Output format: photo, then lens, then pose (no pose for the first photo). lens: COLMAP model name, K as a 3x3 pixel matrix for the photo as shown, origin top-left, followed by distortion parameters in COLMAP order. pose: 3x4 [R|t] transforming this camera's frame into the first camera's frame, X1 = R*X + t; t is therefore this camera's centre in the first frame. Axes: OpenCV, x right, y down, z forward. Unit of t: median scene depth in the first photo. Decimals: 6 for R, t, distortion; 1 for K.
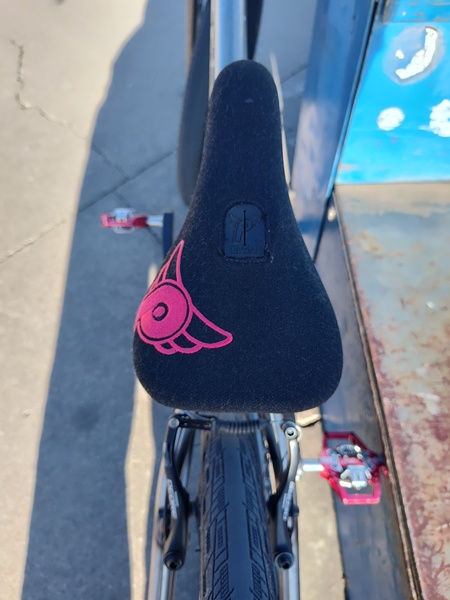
lens RADIAL K [[422.0, 0, 228.8], [0, 422.0, 292.7], [0, 0, 1]] dist [0.025864, -0.047412]
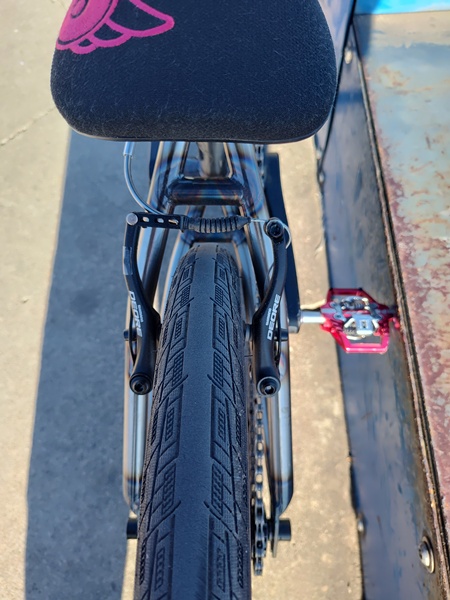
lens RADIAL K [[432.1, 0, 224.5], [0, 432.1, 272.5], [0, 0, 1]] dist [0.091858, -0.180304]
pose [[0.998911, -0.000790, -0.046660, 0.051457], [0.007722, 0.988873, 0.148563, 0.168660], [0.046023, -0.148762, 0.987802, 0.097308]]
